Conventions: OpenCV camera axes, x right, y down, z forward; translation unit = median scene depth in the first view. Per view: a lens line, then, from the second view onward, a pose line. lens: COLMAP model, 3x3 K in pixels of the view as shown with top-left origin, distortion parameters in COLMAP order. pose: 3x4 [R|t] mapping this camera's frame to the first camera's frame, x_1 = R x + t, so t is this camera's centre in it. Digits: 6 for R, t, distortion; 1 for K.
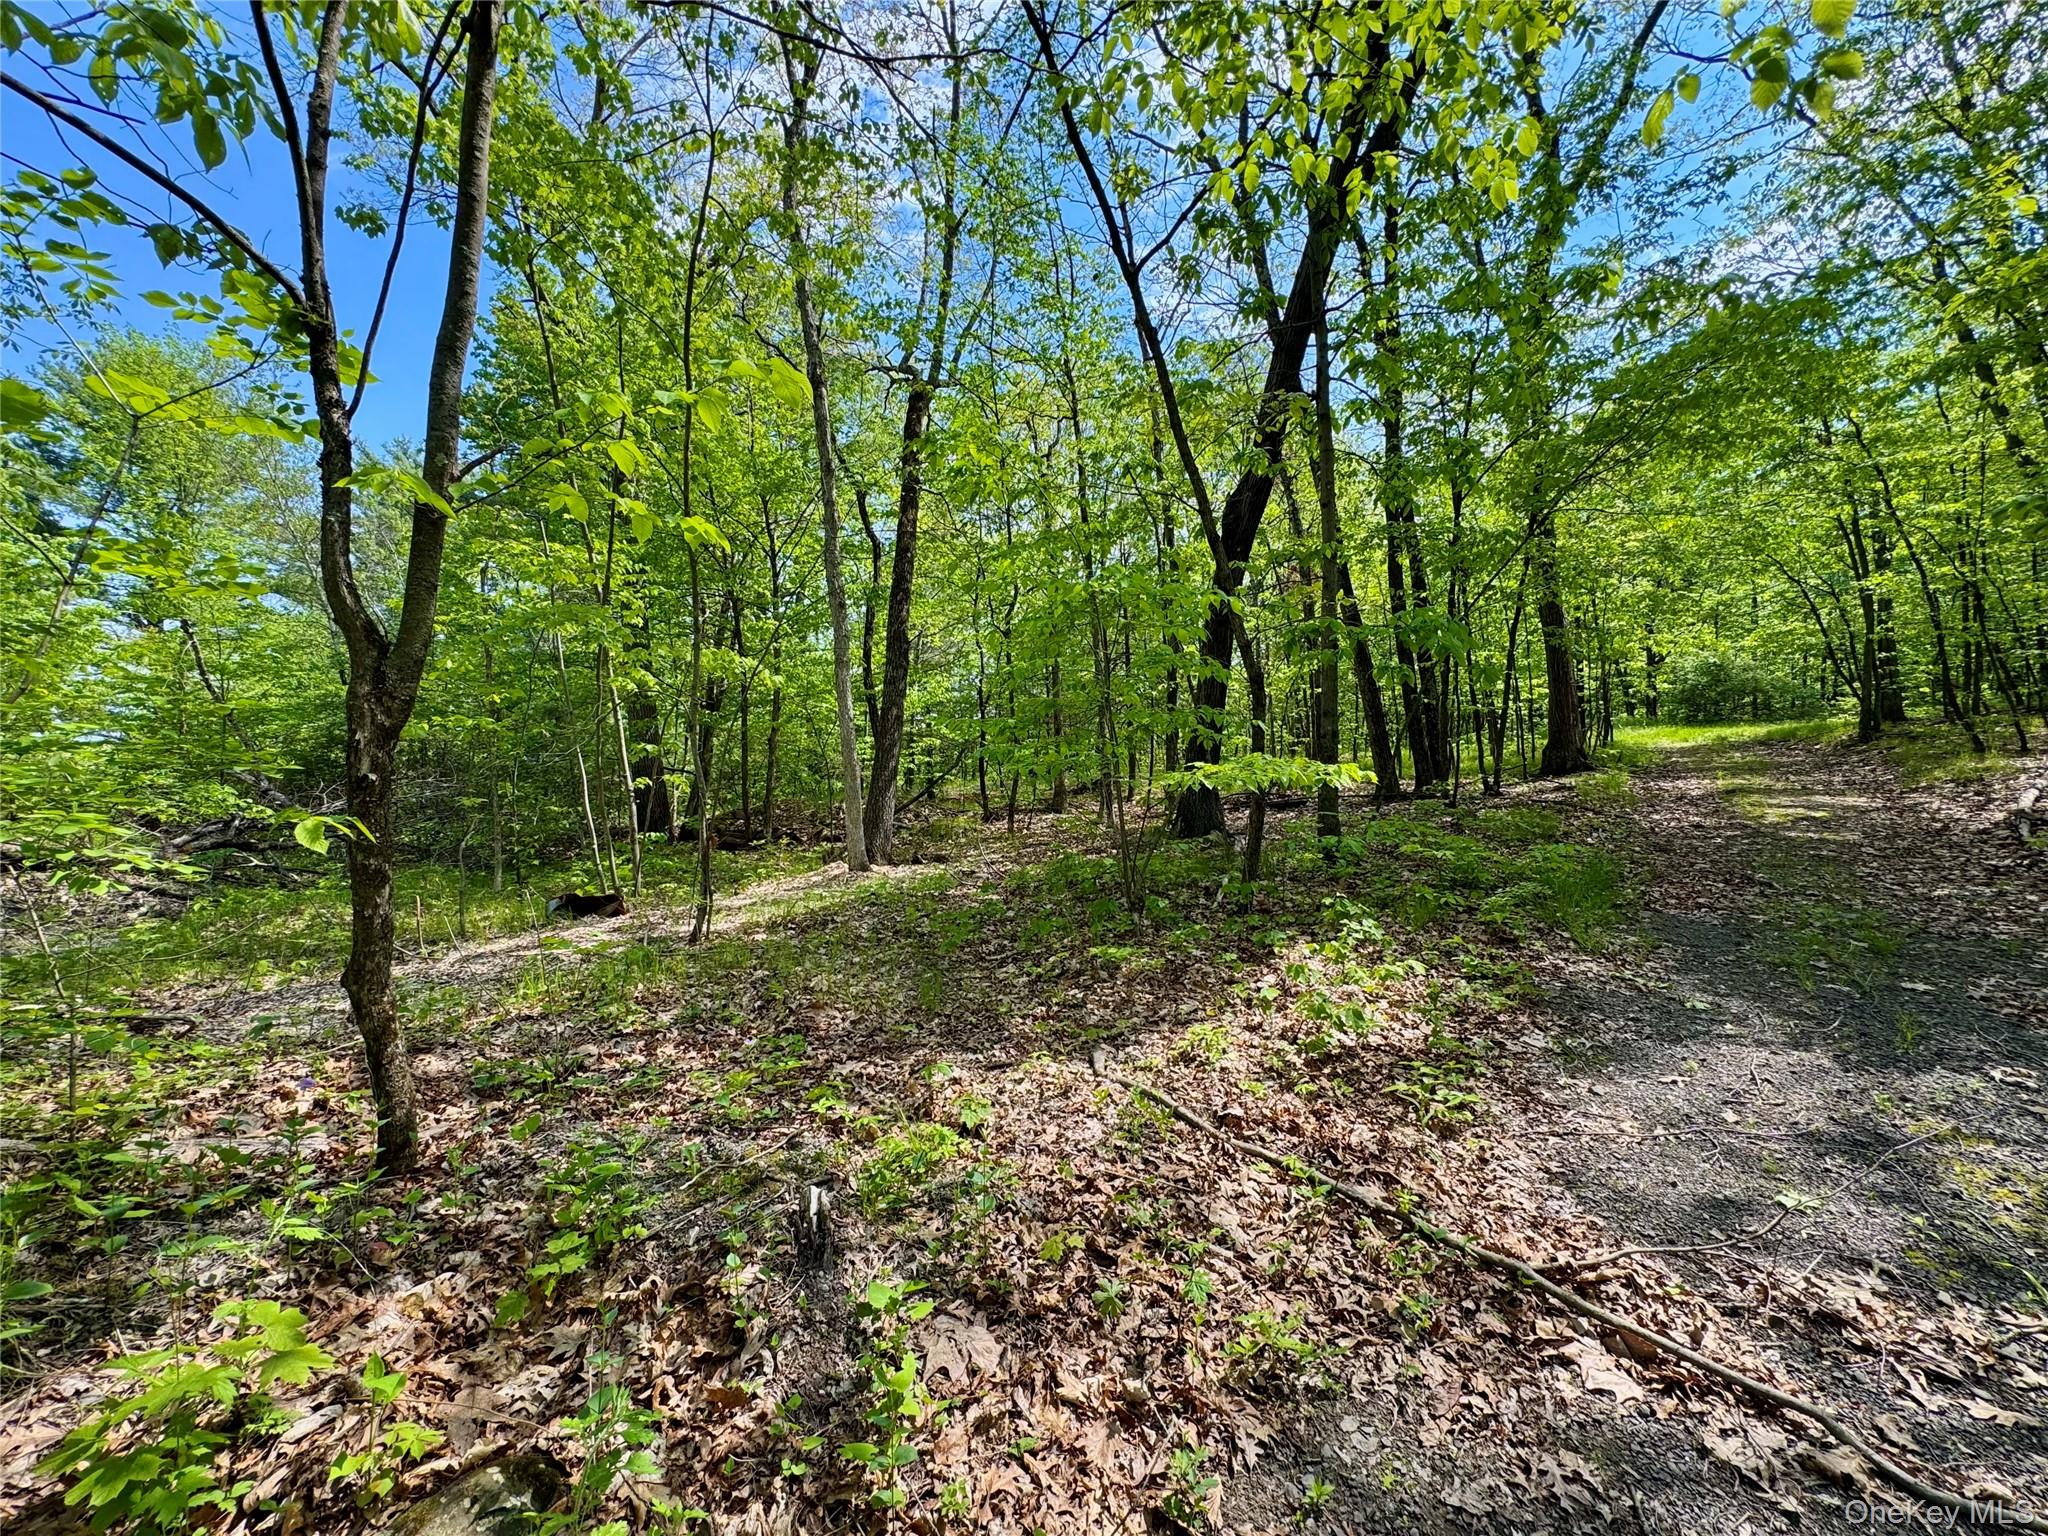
lens RADIAL K [[819.2, 0, 1029.0], [0, 819.2, 763.0], [0, 0, 1]] dist [0.000155, 0.000263]
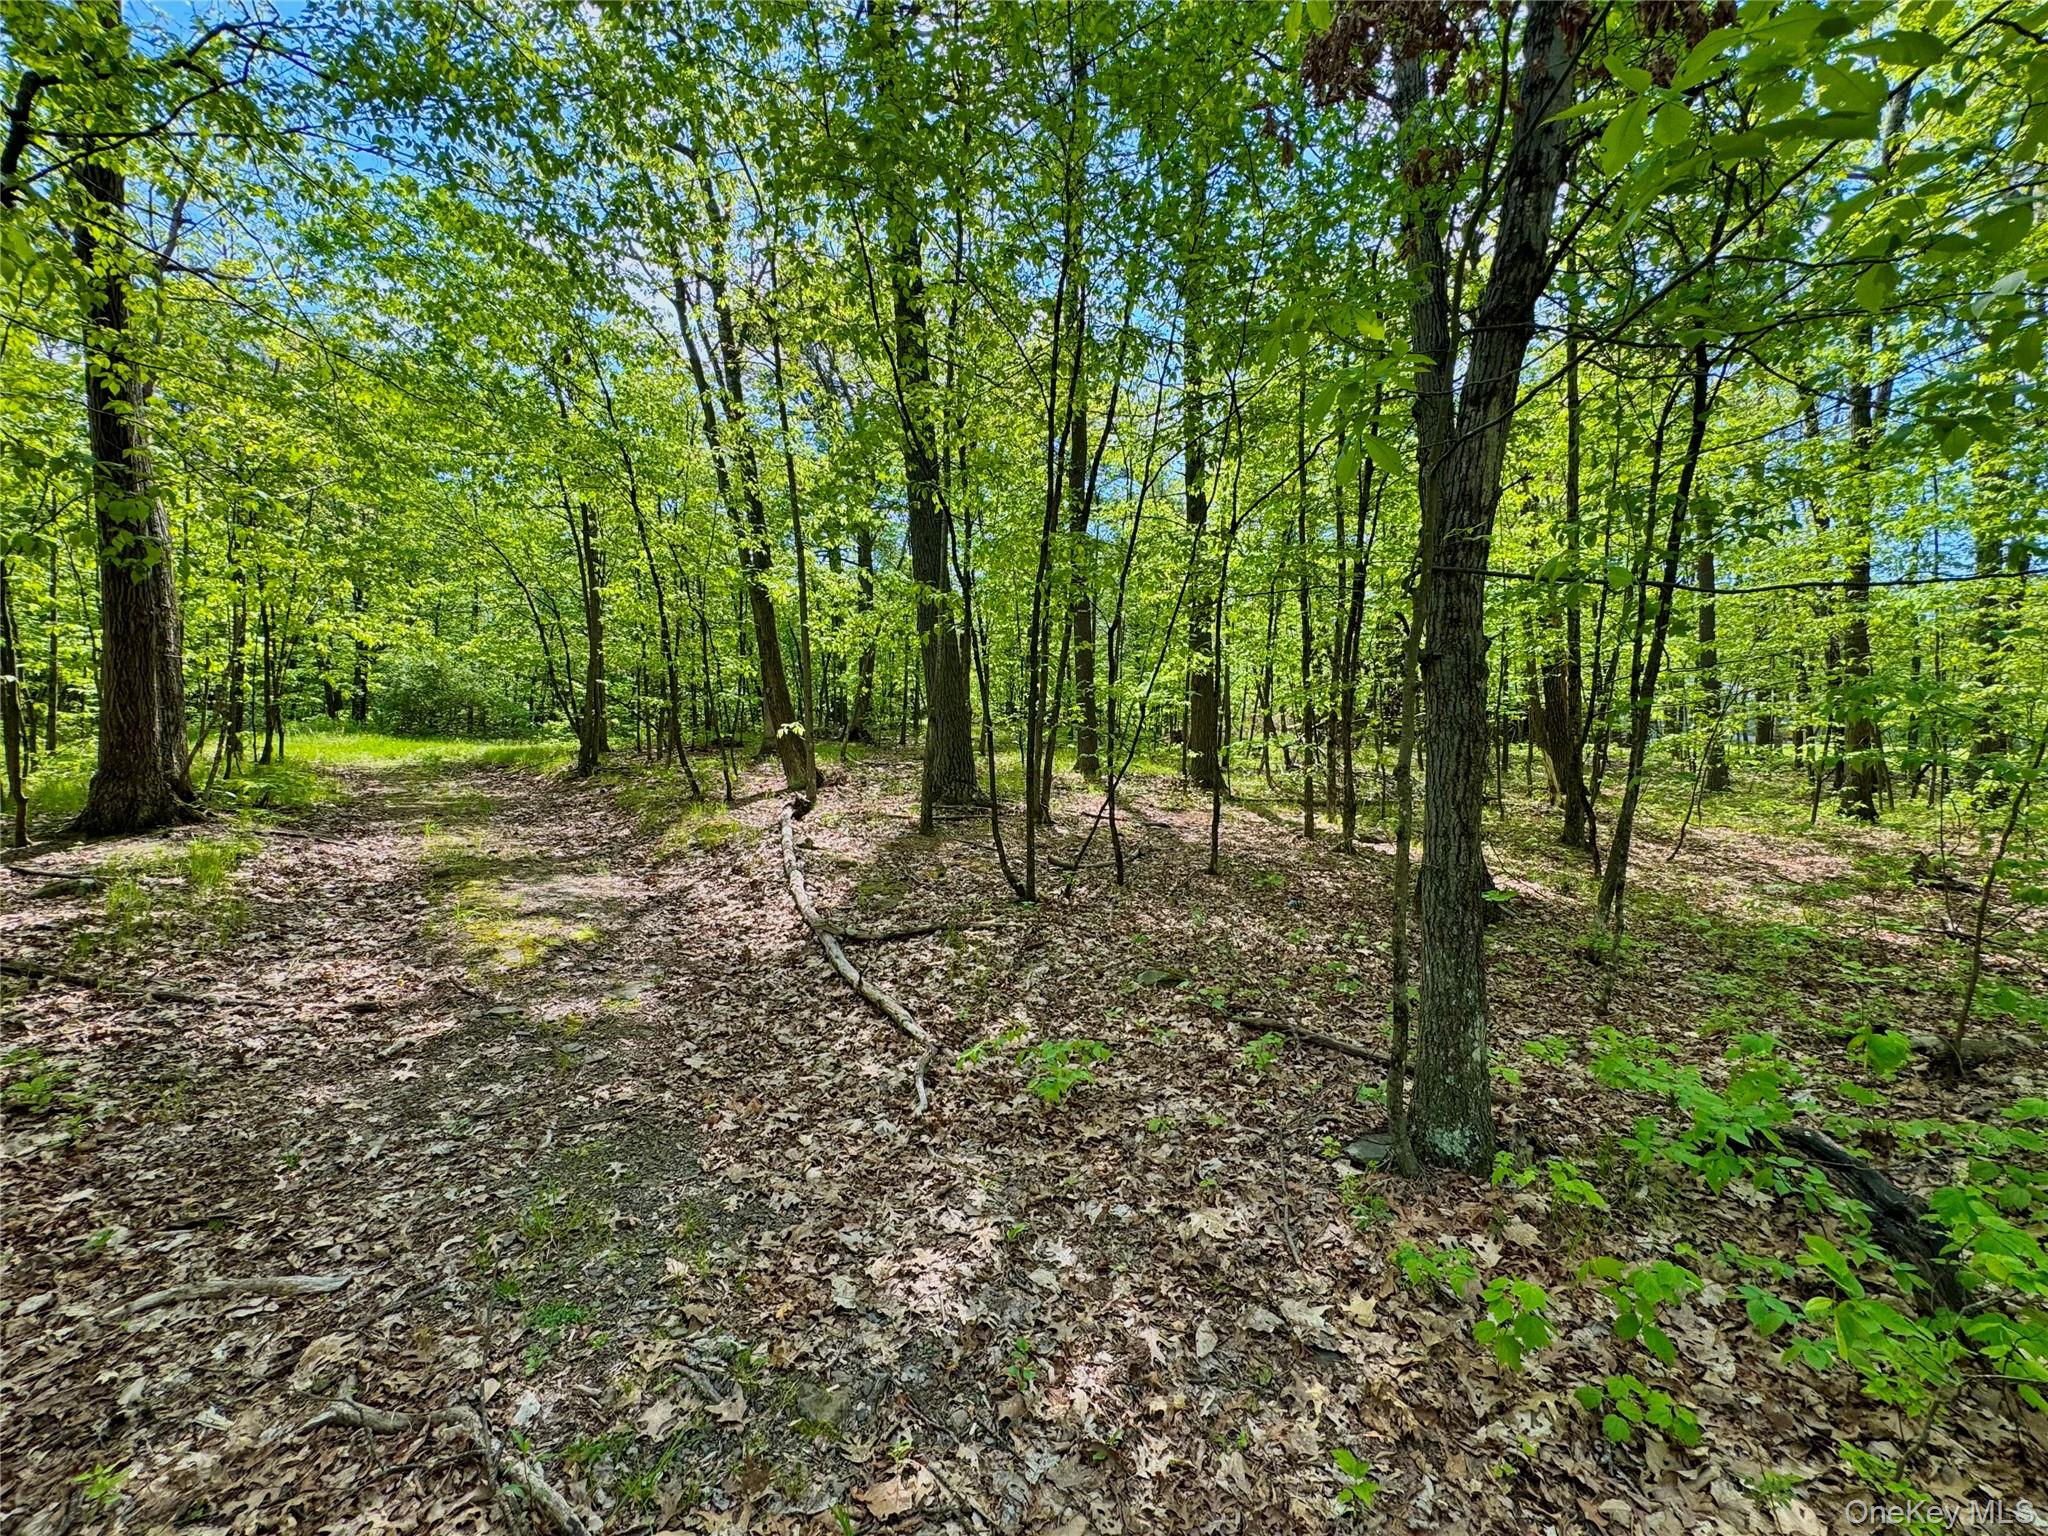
lens RADIAL K [[819.2, 0, 1029.0], [0, 819.2, 767.5], [0, 0, 1]] dist [0.000155, 0.000263]
pose [[0.239635, 0.033077, 0.970299, 0.216487], [-0.034718, 0.999072, -0.025484, -0.022081], [-0.970242, -0.027580, 0.240561, 0.252823]]
